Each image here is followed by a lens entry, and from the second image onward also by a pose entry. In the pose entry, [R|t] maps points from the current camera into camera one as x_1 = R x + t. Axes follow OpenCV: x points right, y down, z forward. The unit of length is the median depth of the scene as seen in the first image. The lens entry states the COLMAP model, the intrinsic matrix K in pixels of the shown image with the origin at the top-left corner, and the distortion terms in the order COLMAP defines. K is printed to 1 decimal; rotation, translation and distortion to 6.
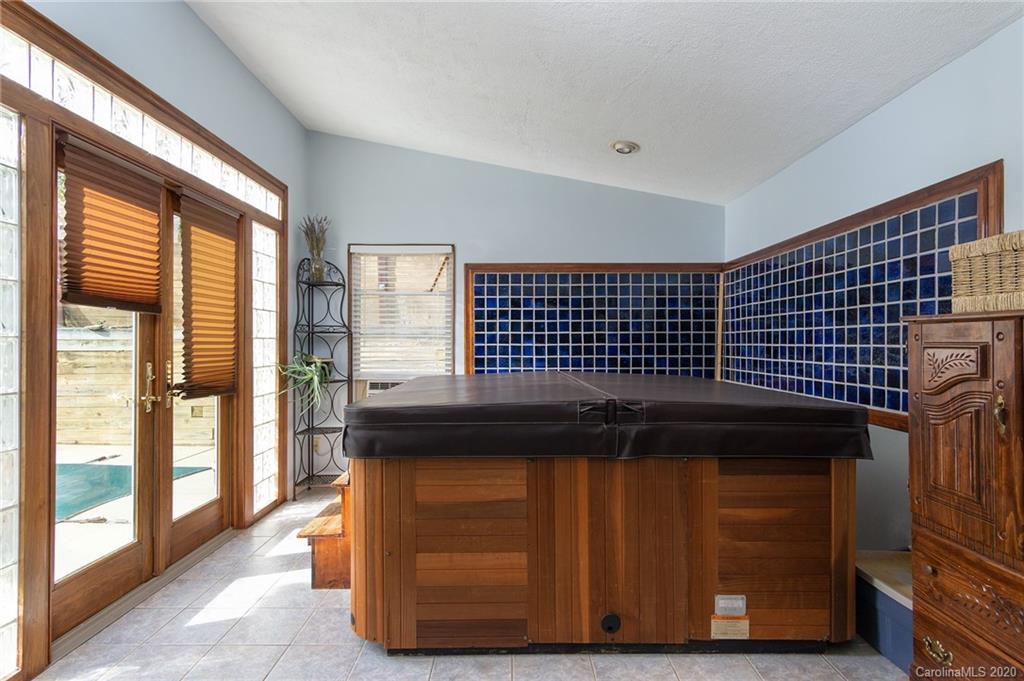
lens RADIAL K [[519.1, 0, 514.1], [0, 519.1, 343.3], [0, 0, 1]] dist [0.001721, 0.000749]
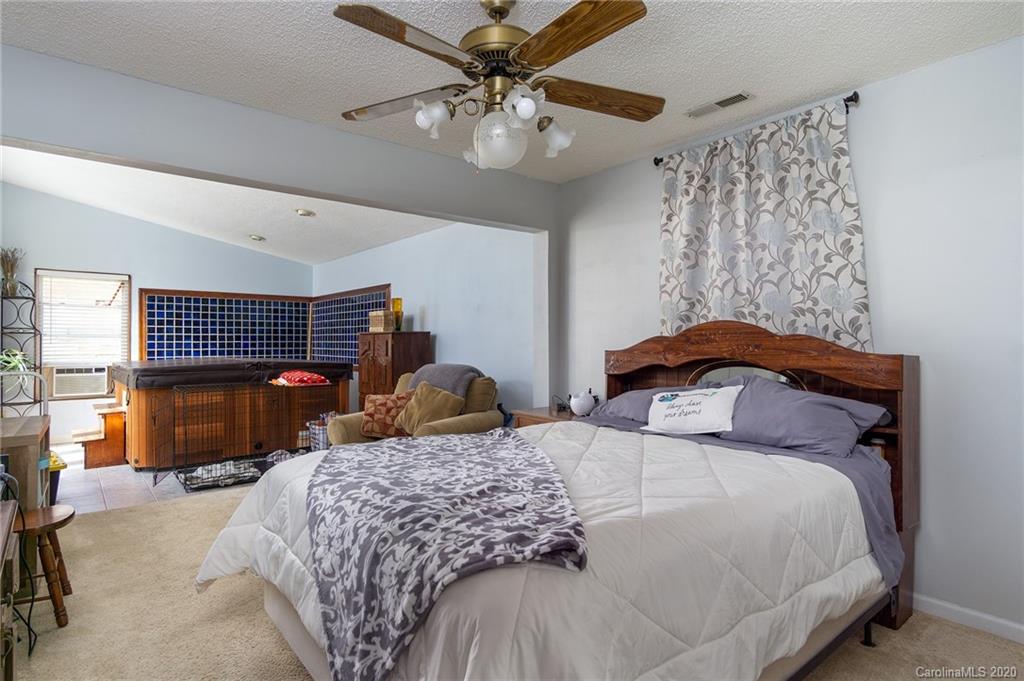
lens RADIAL K [[537.0, 0, 515.3], [0, 537.0, 340.8], [0, 0, 1]] dist [0.003182, 0.001654]
pose [[0.761555, 0.001583, 0.648098, -0.276744], [-0.001254, 0.999999, -0.000969, -0.000346], [-0.648099, -0.000074, 0.761556, -0.904590]]
